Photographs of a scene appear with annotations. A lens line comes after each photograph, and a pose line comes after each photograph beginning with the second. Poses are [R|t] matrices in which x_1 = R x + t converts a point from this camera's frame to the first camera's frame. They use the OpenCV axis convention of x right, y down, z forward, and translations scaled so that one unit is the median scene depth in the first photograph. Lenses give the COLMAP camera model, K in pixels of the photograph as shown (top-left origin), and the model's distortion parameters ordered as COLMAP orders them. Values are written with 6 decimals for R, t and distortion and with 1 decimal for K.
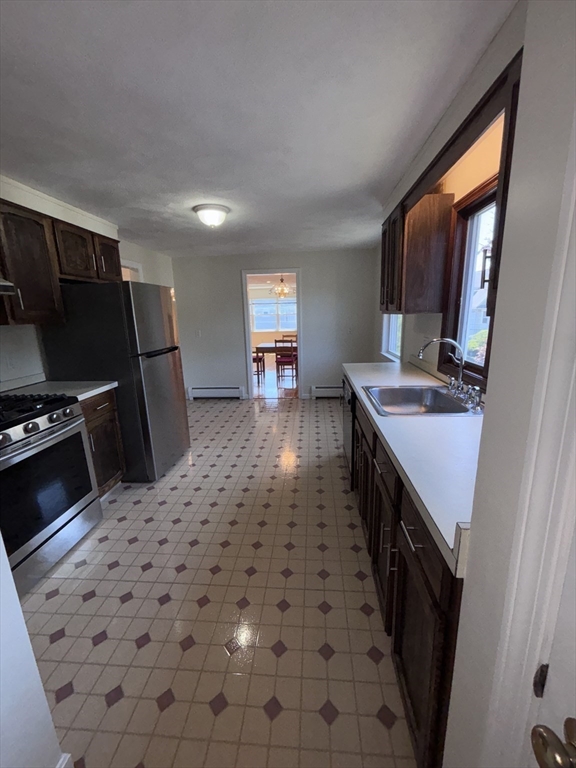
lens RADIAL K [[314.2, 0, 286.4], [0, 314.2, 381.6], [0, 0, 1]] dist [0.001722, 0.000324]
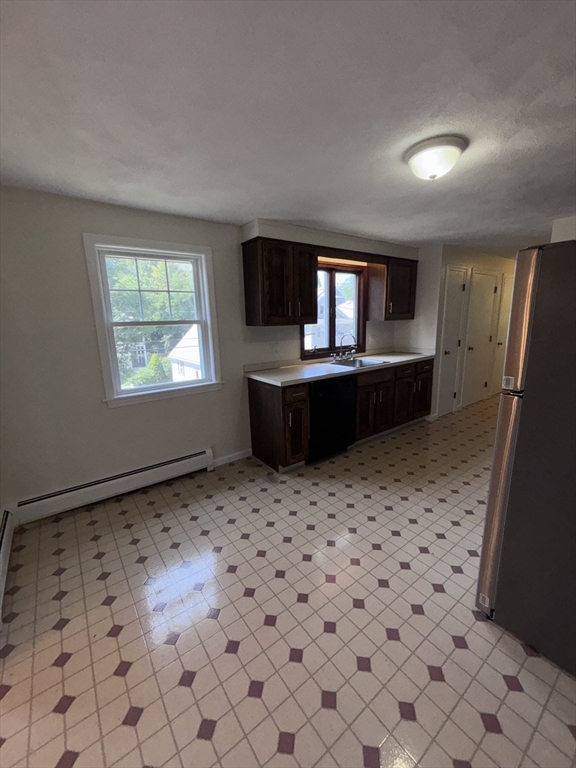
lens RADIAL K [[314.2, 0, 284.8], [0, 314.2, 385.5], [0, 0, 1]] dist [0.001722, 0.000324]
pose [[-0.654375, -0.116675, 0.747115, -0.581598], [0.206189, 0.923053, 0.324746, -0.400500], [-0.727516, 0.366553, -0.579966, 1.824367]]
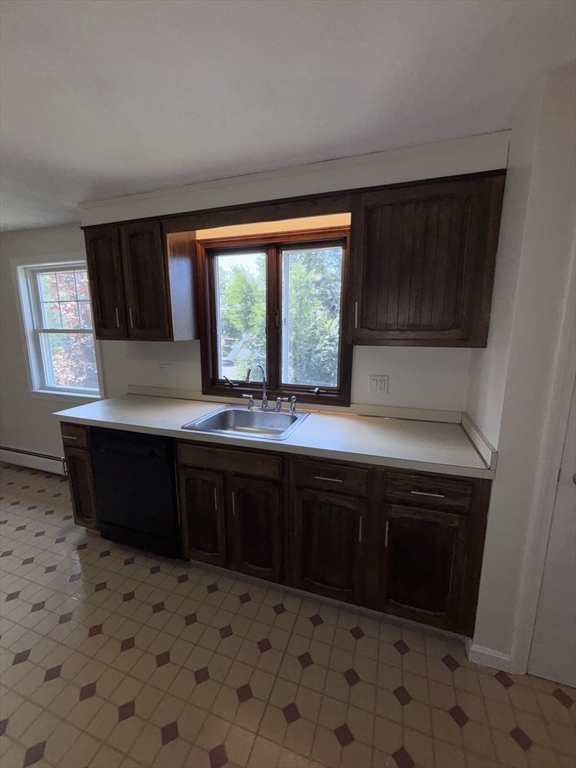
lens RADIAL K [[314.2, 0, 287.1], [0, 314.2, 380.2], [0, 0, 1]] dist [0.001722, 0.000324]
pose [[0.256437, -0.152044, 0.954527, -0.389225], [0.207113, 0.973256, 0.099385, -0.111095], [-0.944110, 0.172209, 0.281069, 0.393778]]
